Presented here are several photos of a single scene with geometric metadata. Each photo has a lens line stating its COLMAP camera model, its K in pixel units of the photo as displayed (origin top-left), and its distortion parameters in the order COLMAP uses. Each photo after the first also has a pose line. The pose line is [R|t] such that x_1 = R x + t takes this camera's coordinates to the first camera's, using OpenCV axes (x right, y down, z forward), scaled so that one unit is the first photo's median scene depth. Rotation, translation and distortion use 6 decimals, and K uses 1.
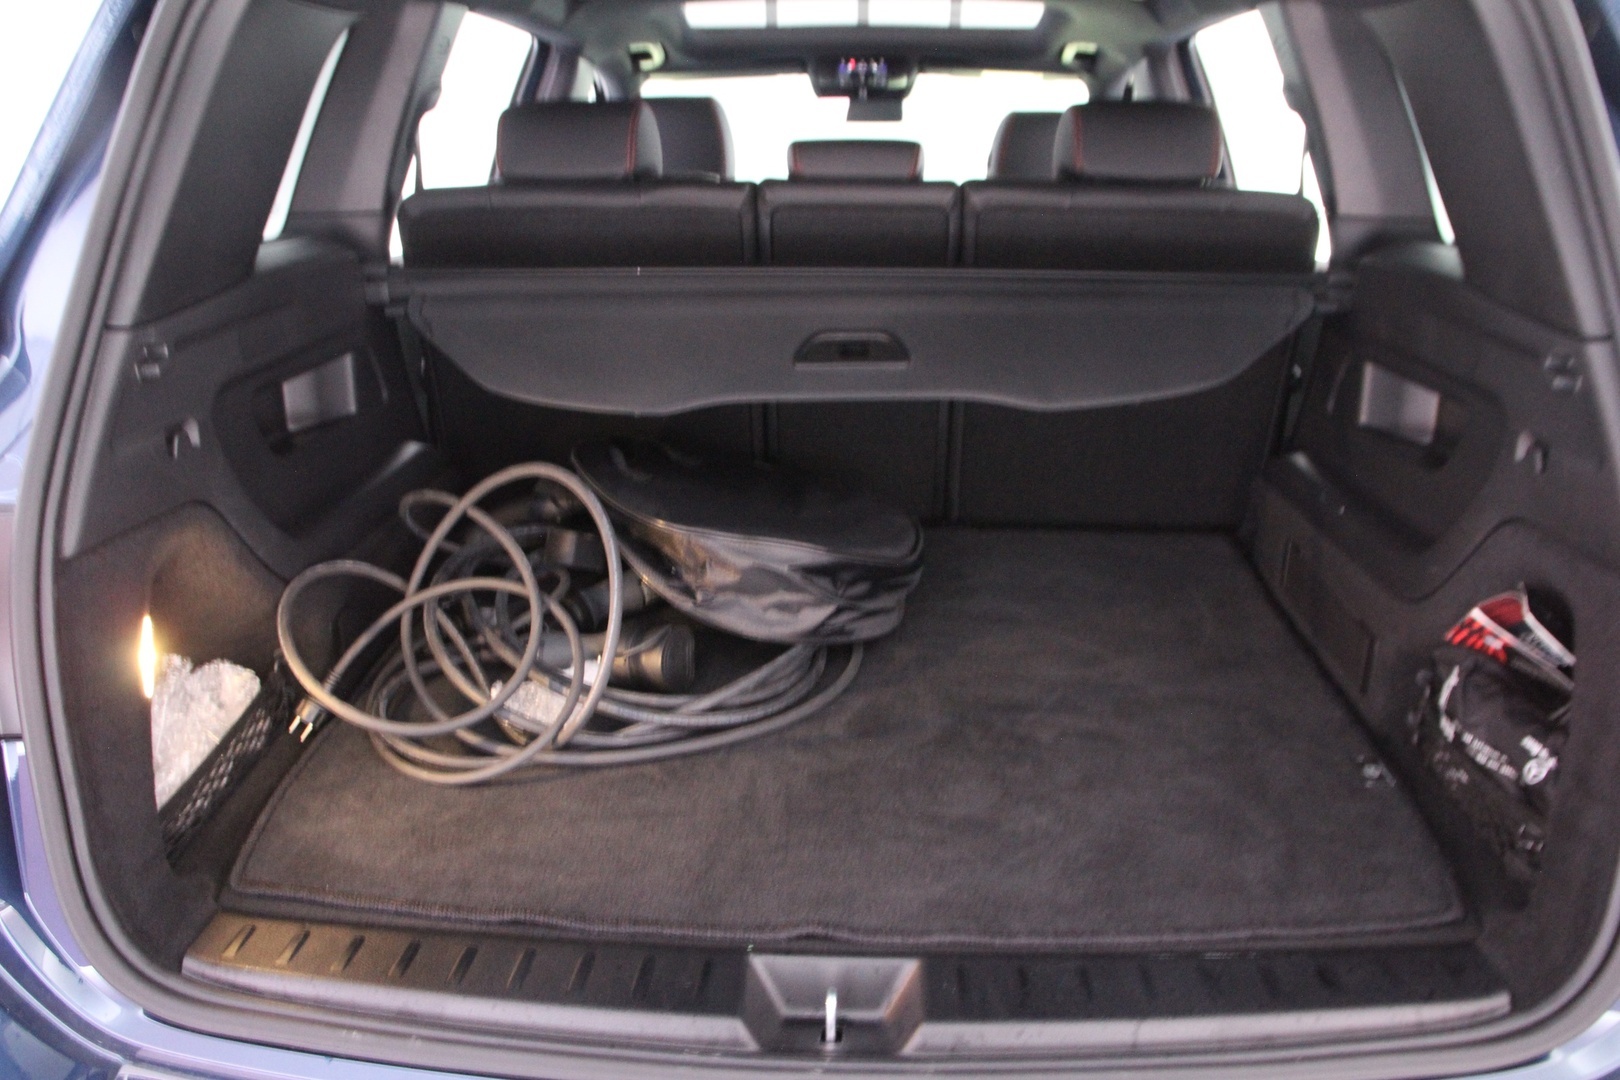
lens RADIAL K [[1283.2, 0, 804.5], [0, 1283.2, 531.9], [0, 0, 1]] dist [-0.105192, 0.064147]
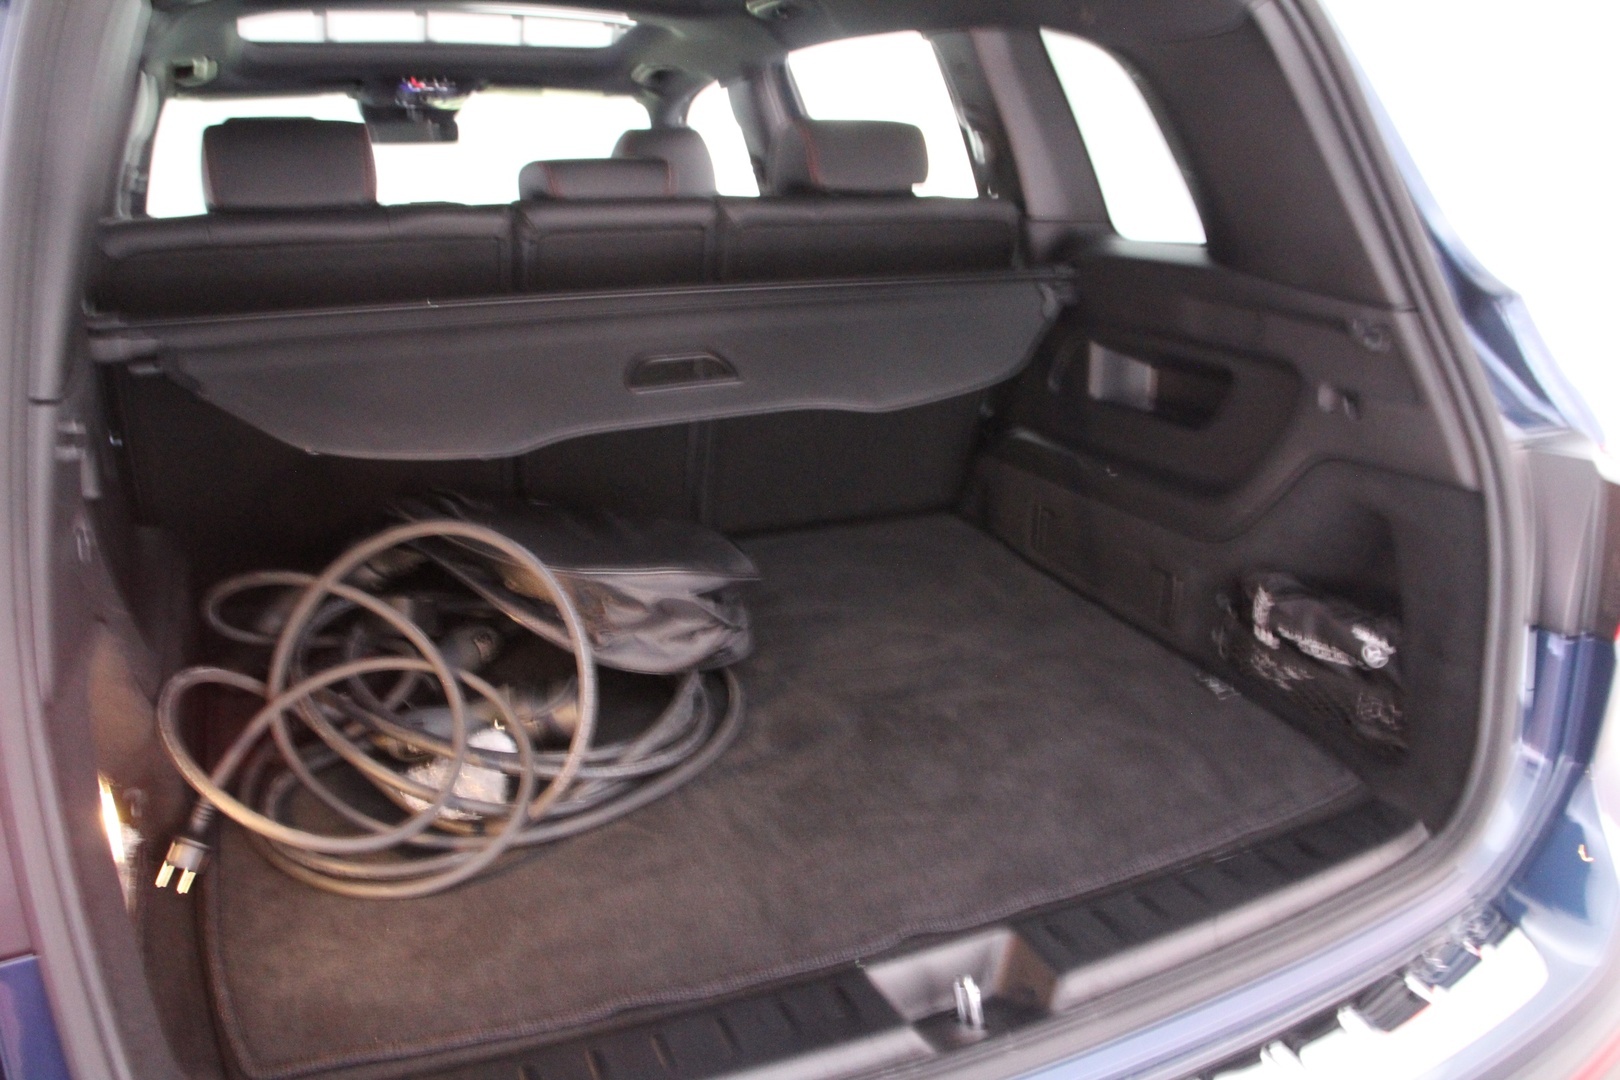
lens RADIAL K [[1283.2, 0, 803.9], [0, 1283.2, 553.2], [0, 0, 1]] dist [-0.105192, 0.064147]
pose [[0.888284, -0.140253, 0.437356, -0.379189], [0.140267, 0.989582, 0.032457, -0.024480], [-0.437352, 0.032516, 0.898702, 0.089392]]
